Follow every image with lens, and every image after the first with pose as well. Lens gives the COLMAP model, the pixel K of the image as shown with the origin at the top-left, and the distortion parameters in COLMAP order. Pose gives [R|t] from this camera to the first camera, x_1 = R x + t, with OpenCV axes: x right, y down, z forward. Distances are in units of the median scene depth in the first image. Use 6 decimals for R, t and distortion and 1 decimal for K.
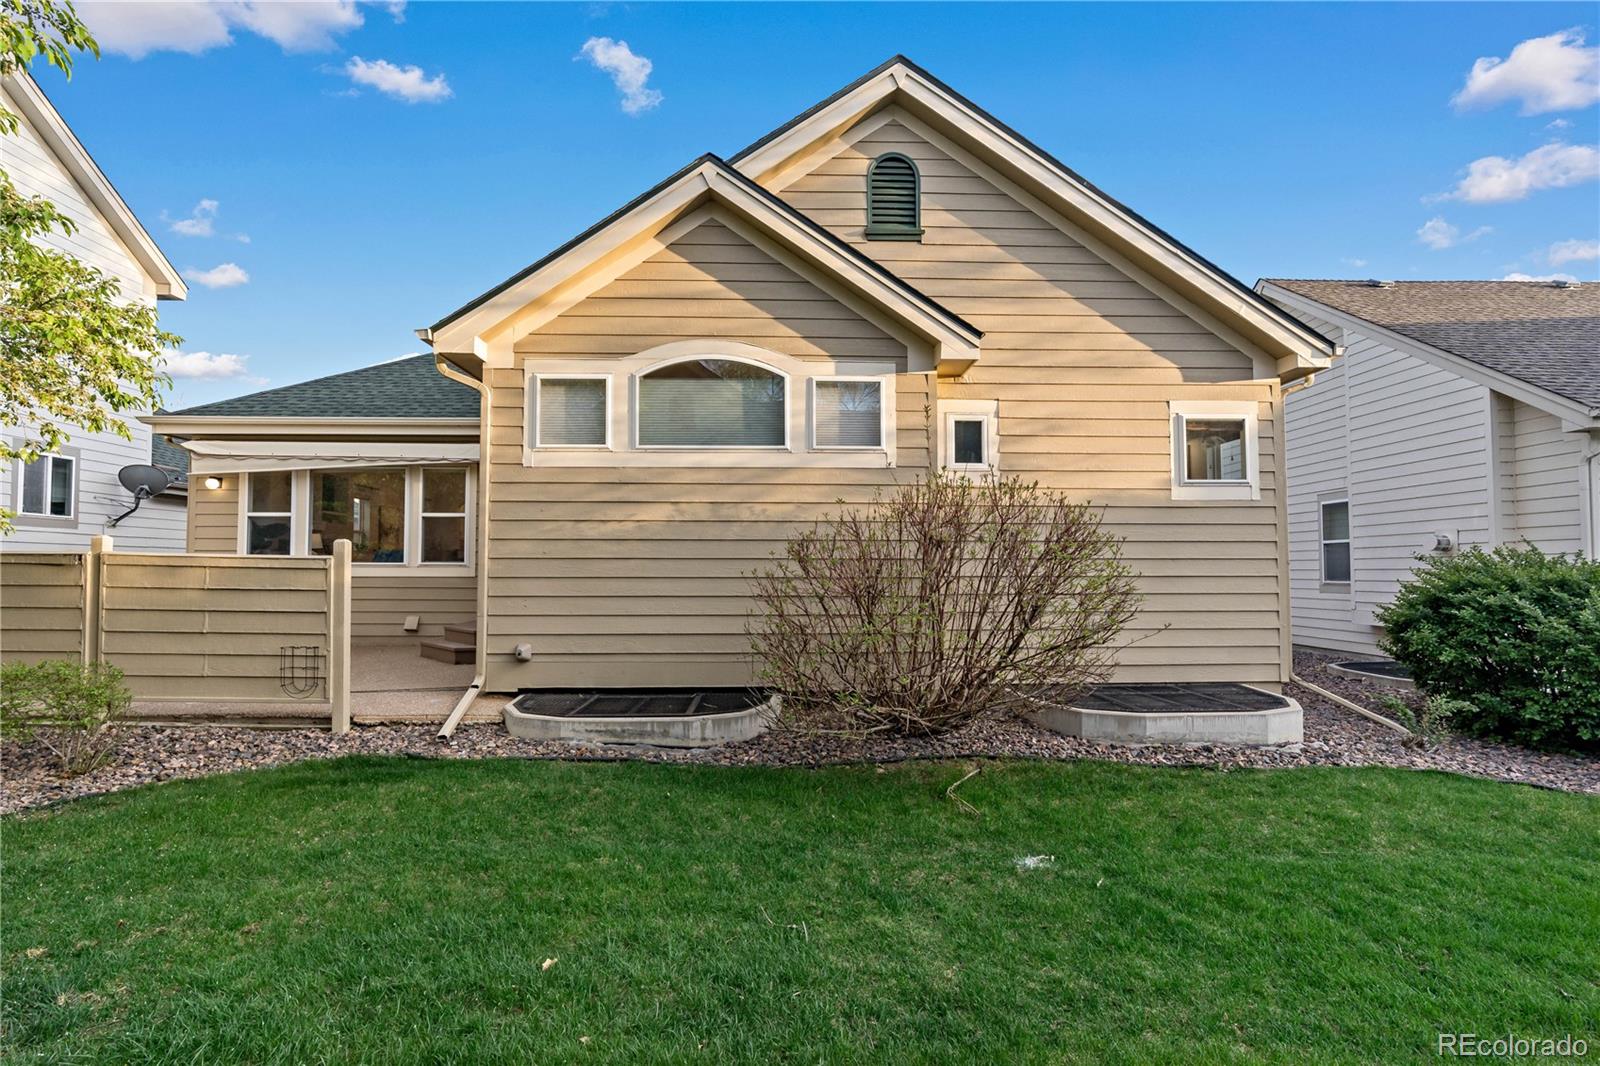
lens RADIAL K [[731.4, 0, 794.2], [0, 731.4, 538.5], [0, 0, 1]] dist [-0.005759, 0.001550]
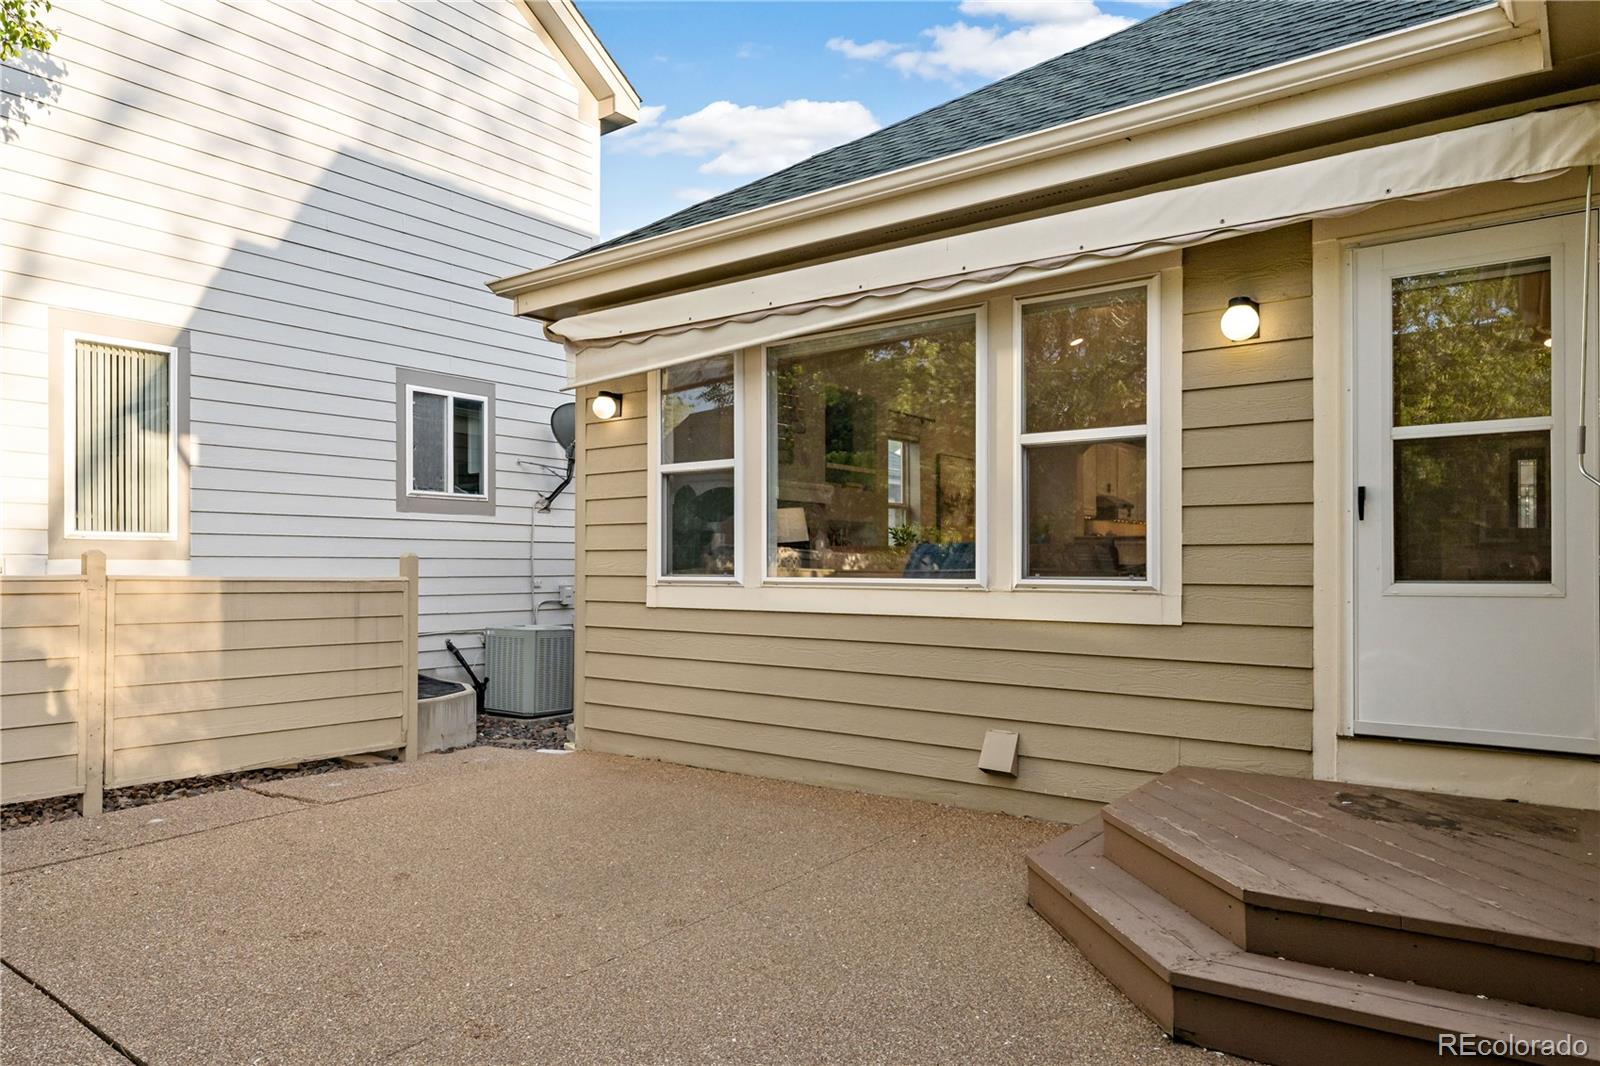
lens RADIAL K [[1006.1, 0, 796.7], [0, 1006.1, 562.0], [0, 0, 1]] dist [0.001898, 0.000363]
pose [[0.777752, -0.001983, -0.628568, -0.432219], [0.028646, 0.999068, 0.032293, 0.009096], [0.627918, -0.043122, 0.777084, 0.827554]]
